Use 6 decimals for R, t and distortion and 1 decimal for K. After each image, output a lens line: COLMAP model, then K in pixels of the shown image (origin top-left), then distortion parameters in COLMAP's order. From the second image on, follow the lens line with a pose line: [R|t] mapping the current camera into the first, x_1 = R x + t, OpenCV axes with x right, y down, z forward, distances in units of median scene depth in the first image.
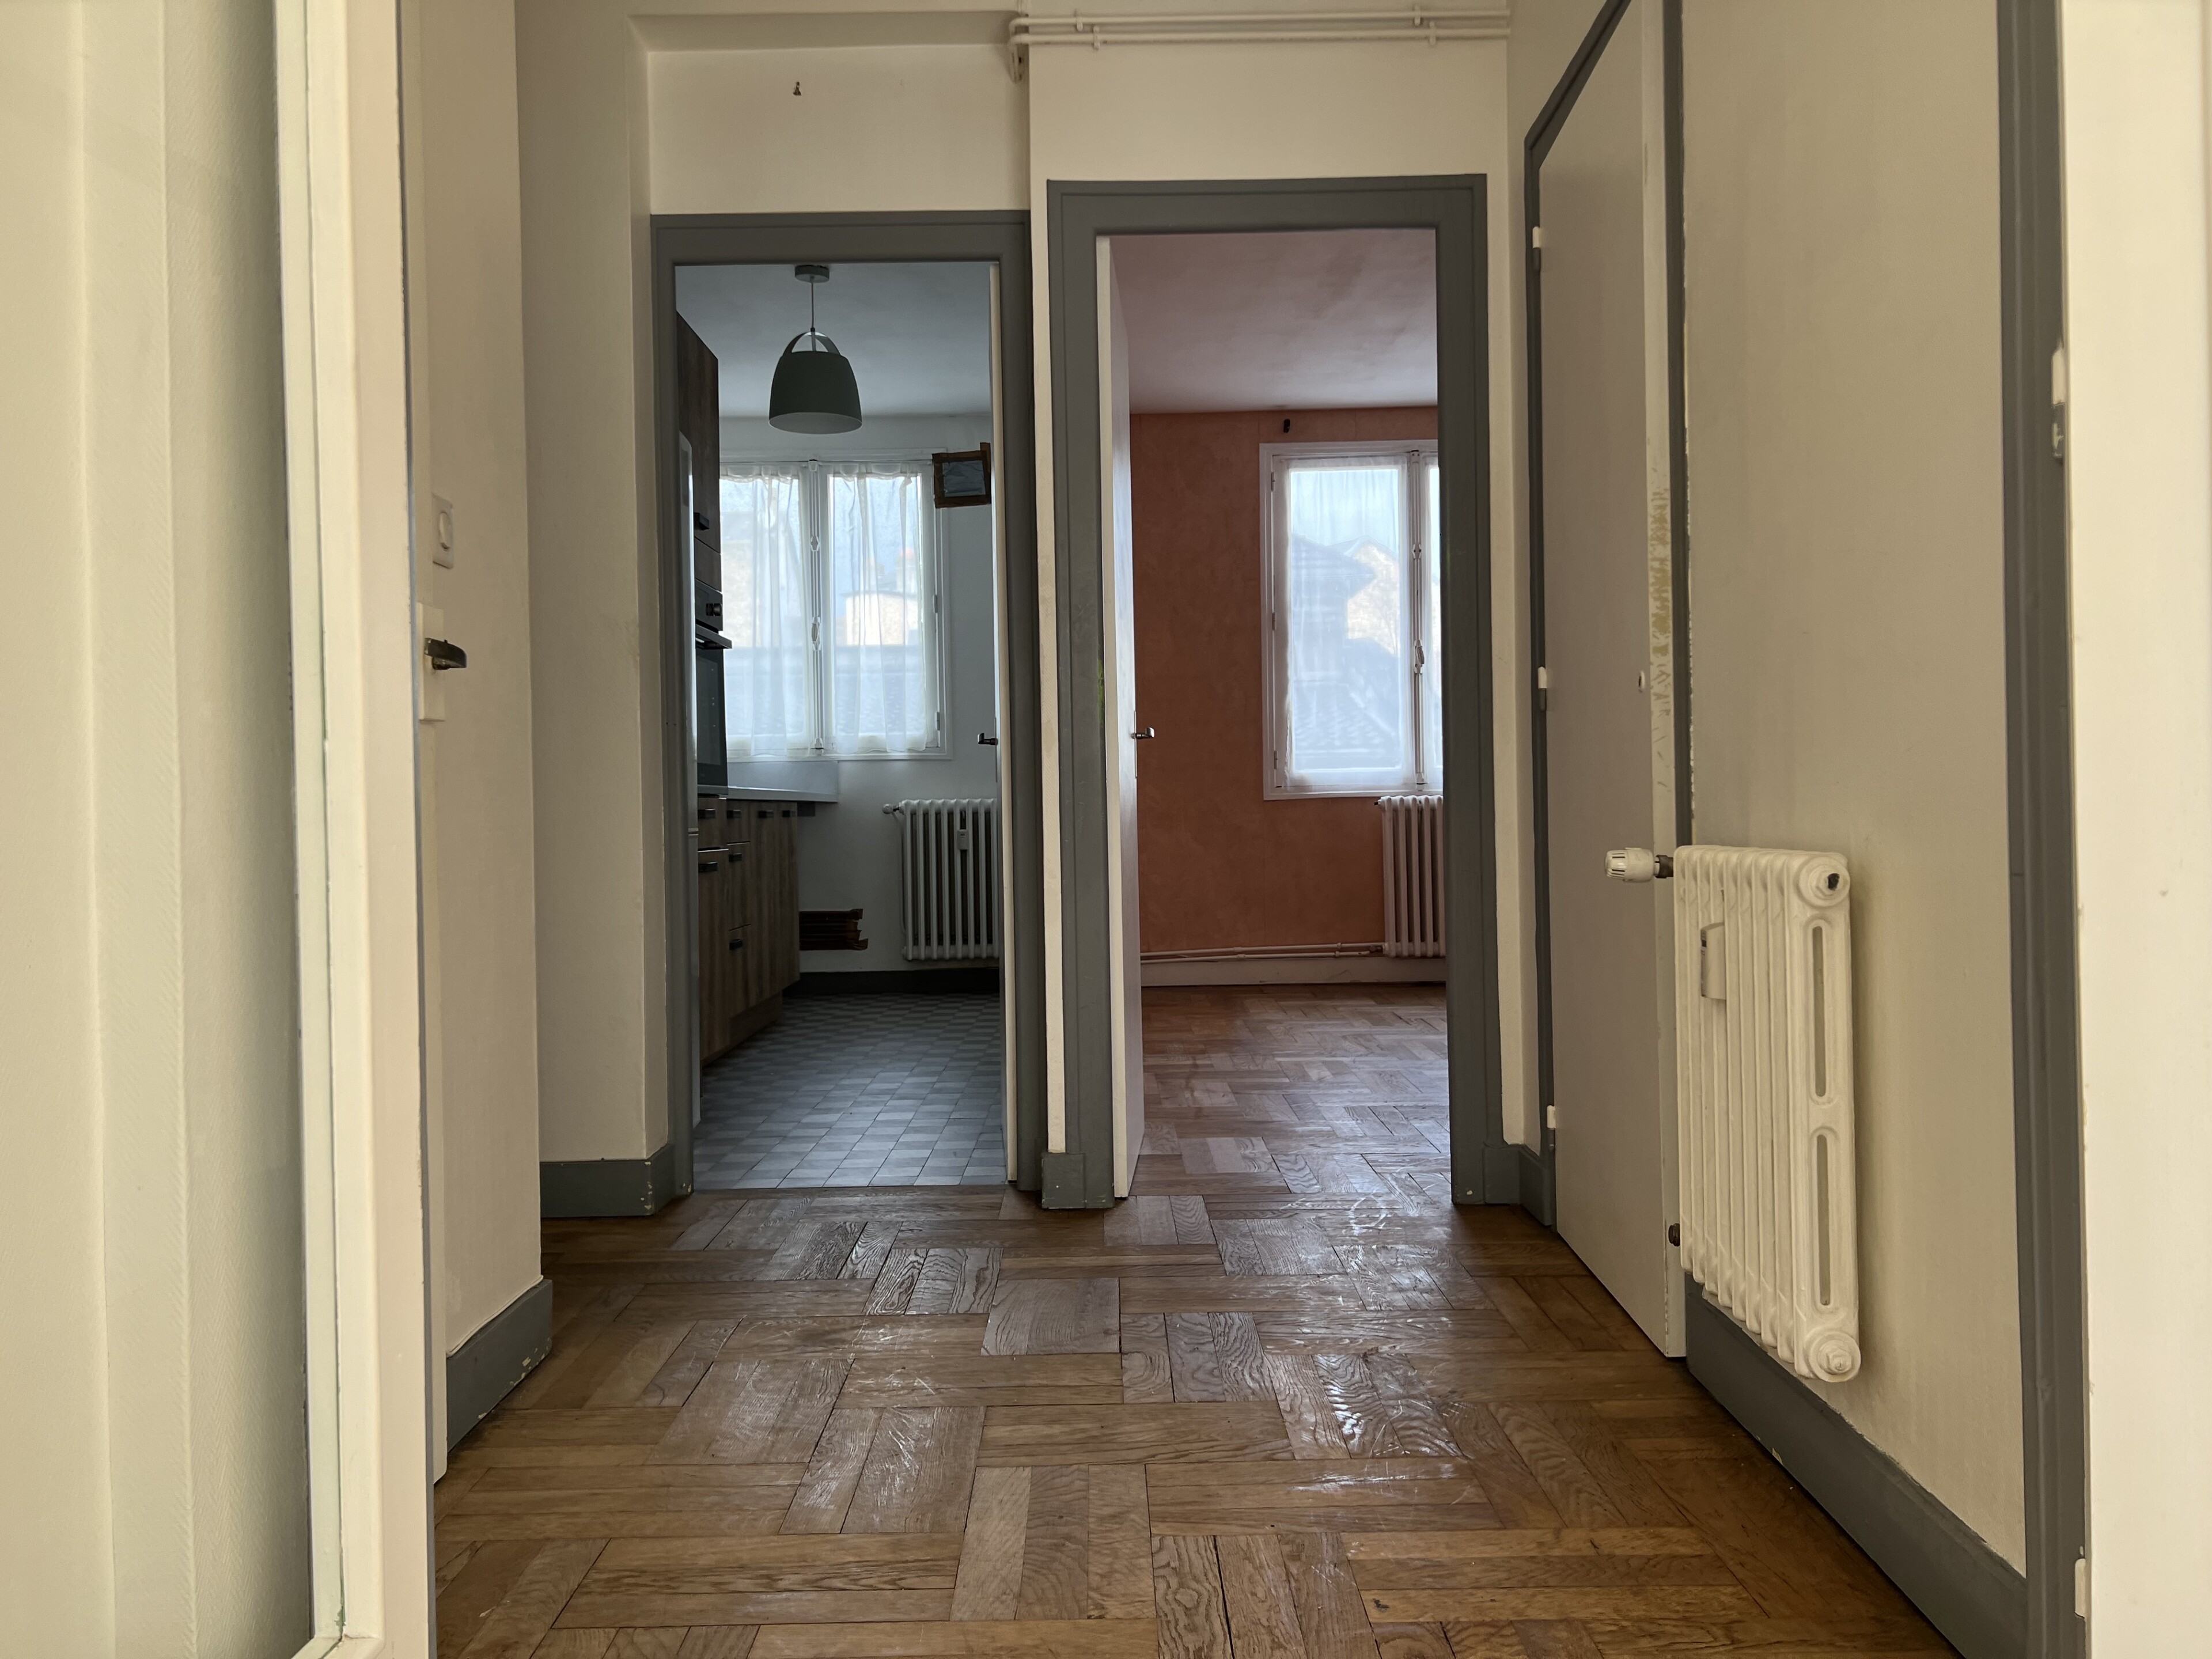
lens RADIAL K [[1694.6, 0, 1106.0], [0, 1694.6, 829.5], [0, 0, 1]] dist [-0.002230, -0.001796]
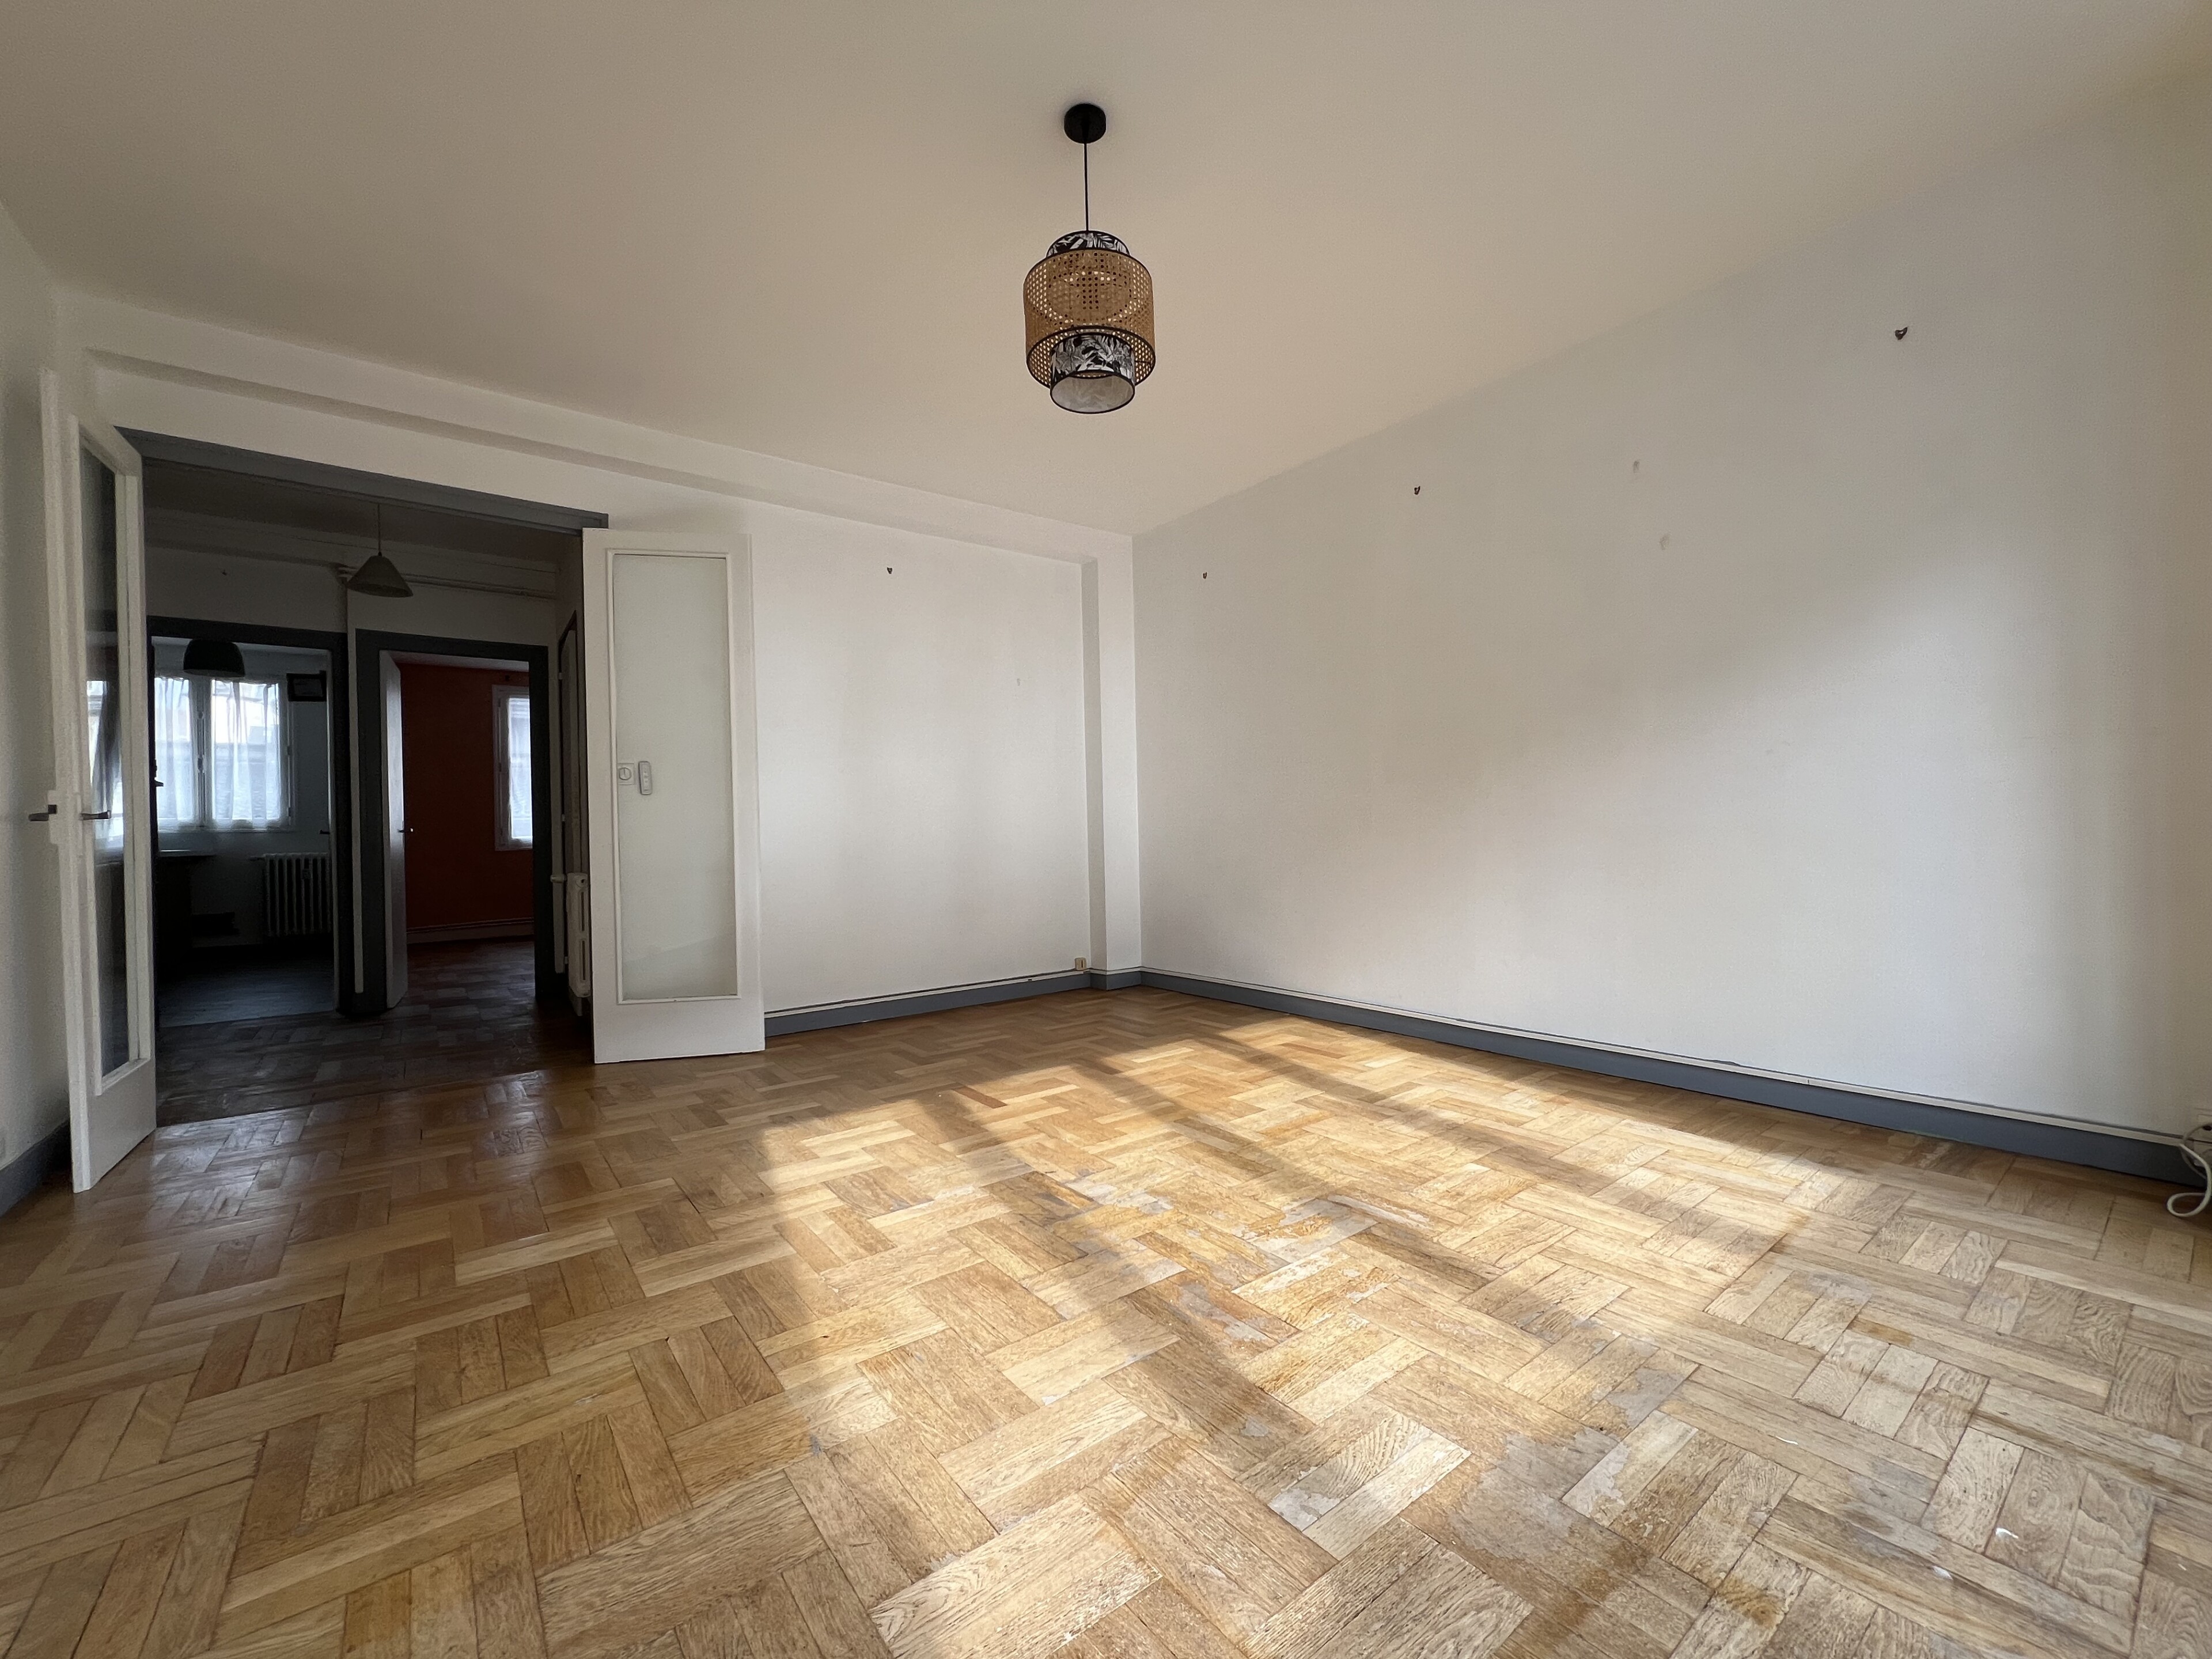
lens RADIAL K [[896.7, 0, 1106.0], [0, 896.7, 829.5], [0, 0, 1]] dist [-0.000092, -0.000142]
pose [[0.796582, 0.001477, 0.604529, 0.023904], [0.015724, 0.999608, -0.023161, -0.006340], [-0.604326, 0.027955, 0.796246, -0.371702]]
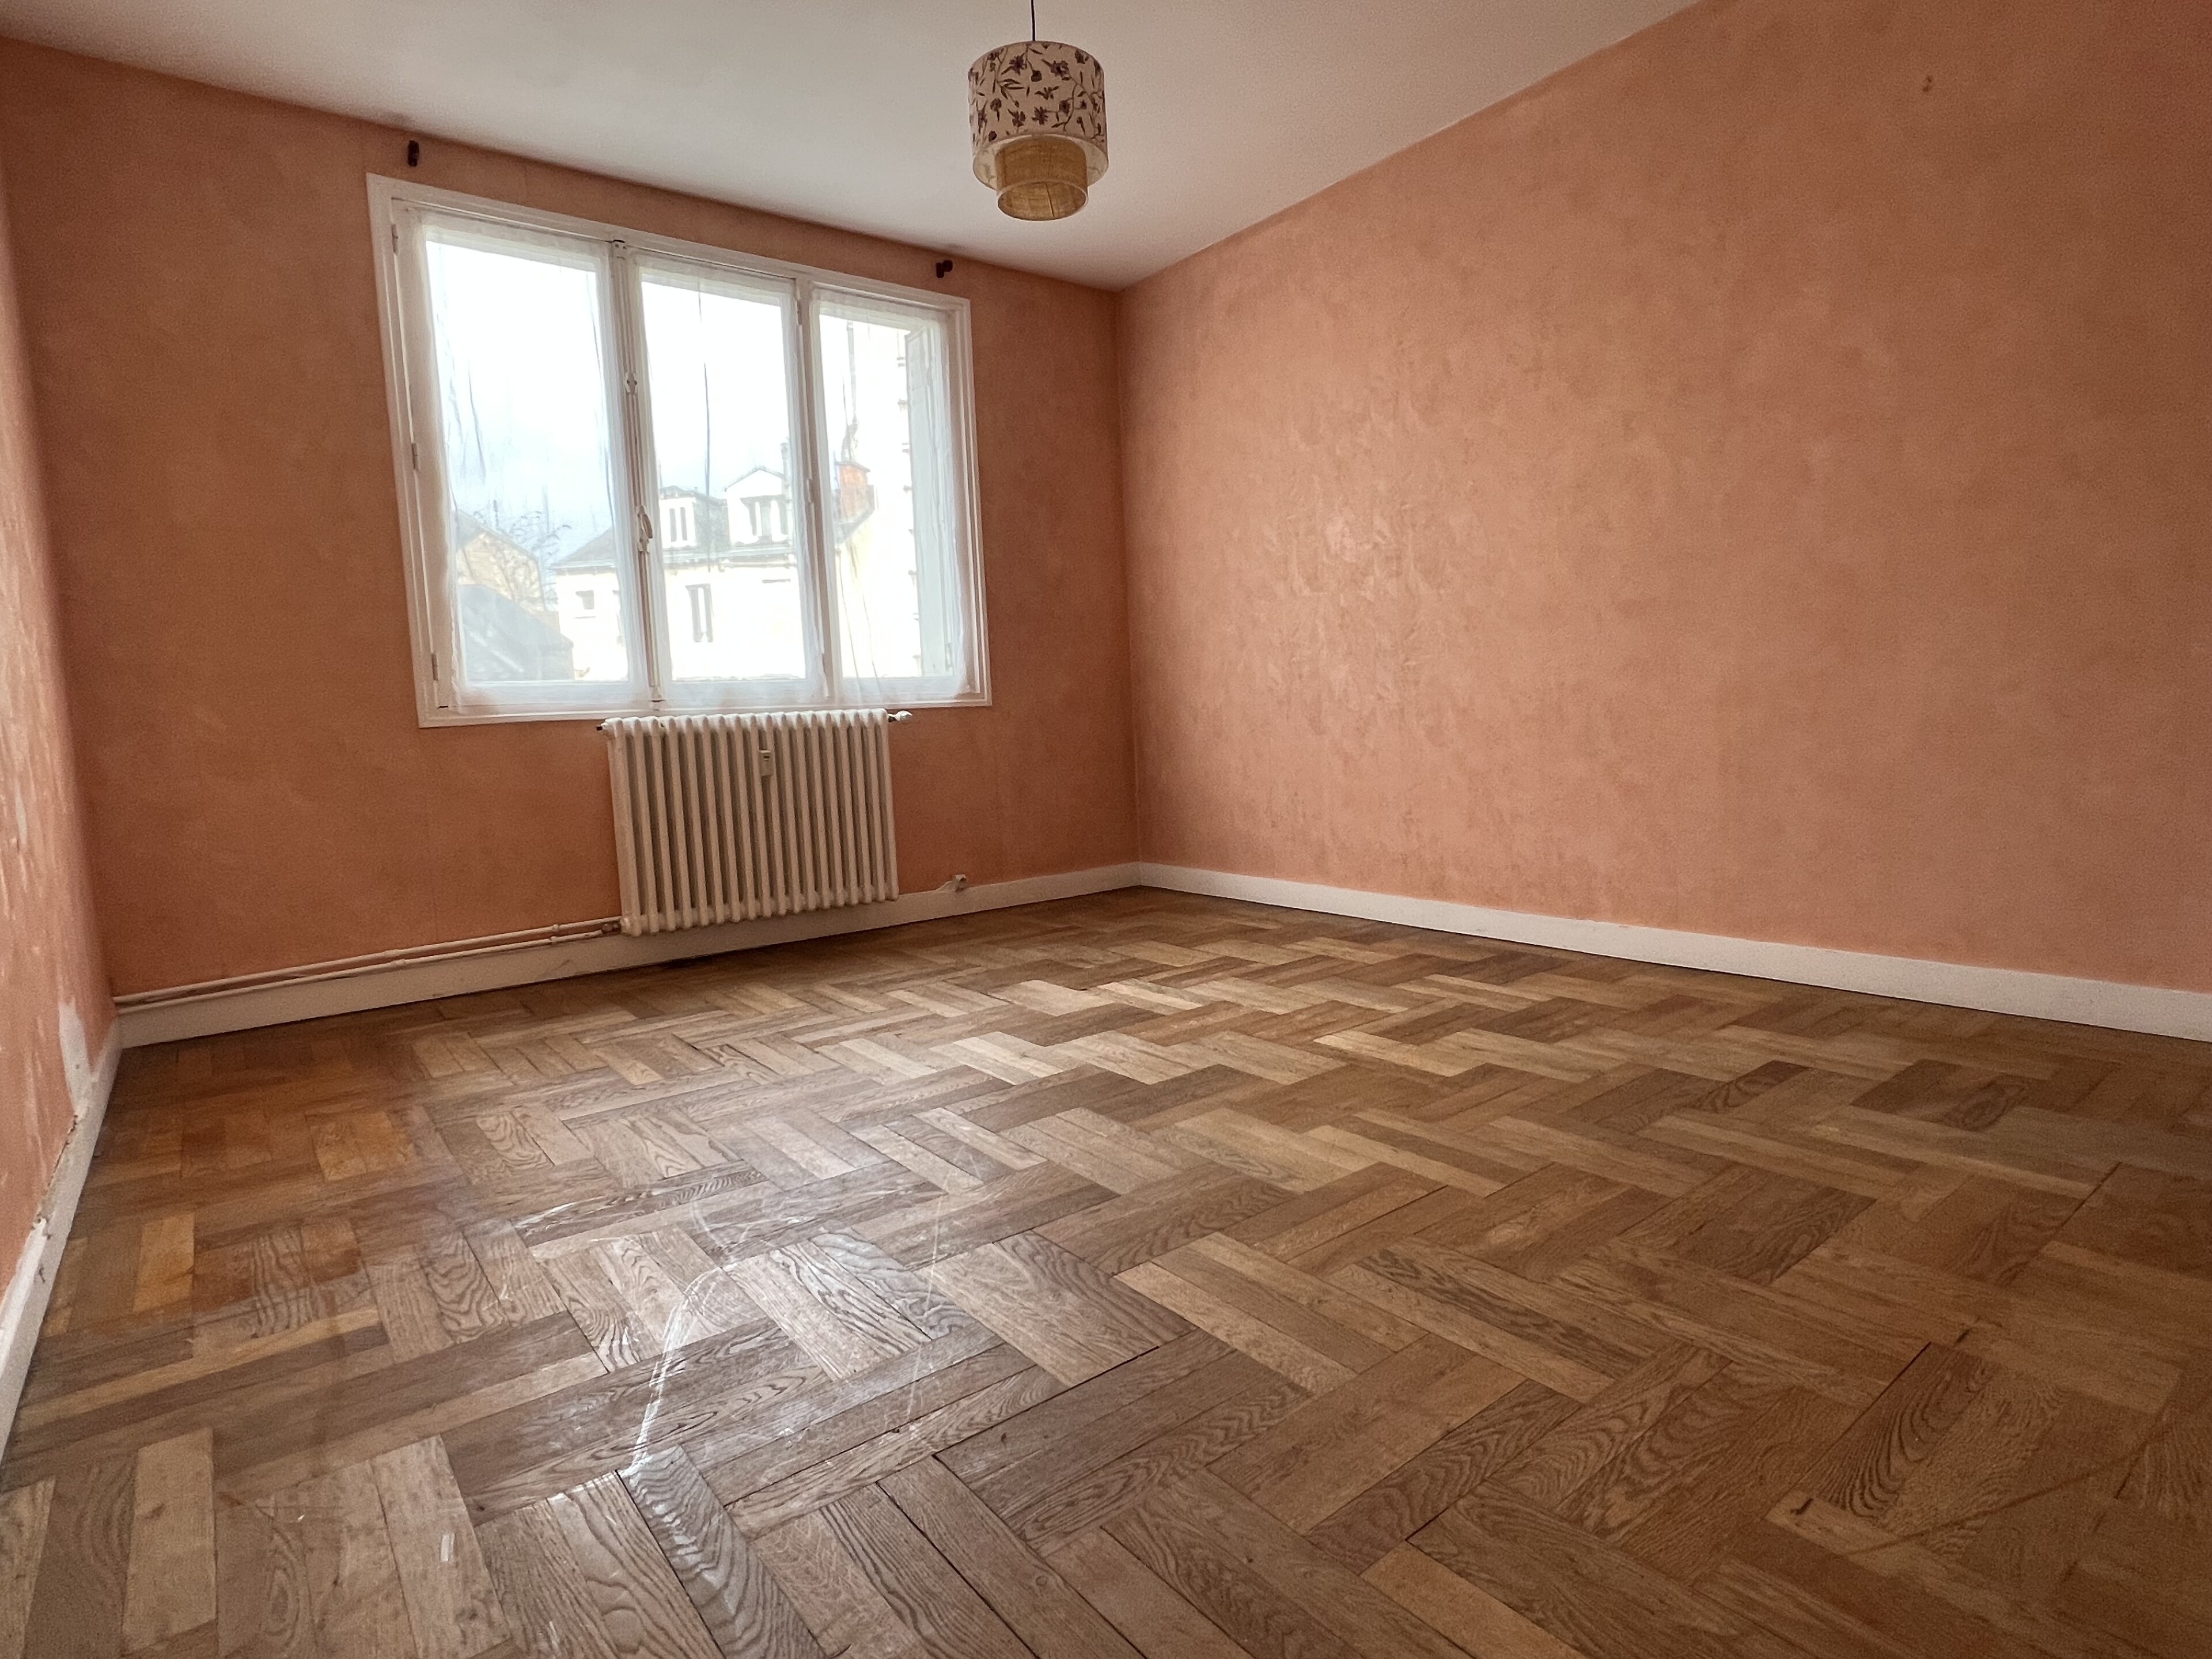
lens RADIAL K [[1154.8, 0, 1106.0], [0, 1154.8, 829.5], [0, 0, 1]] dist [0.000510, 0.001018]
pose [[0.793530, -0.075864, 0.603784, 0.029777], [0.030641, 0.995921, 0.084864, -0.007756], [-0.607760, -0.048841, 0.792618, 0.474411]]
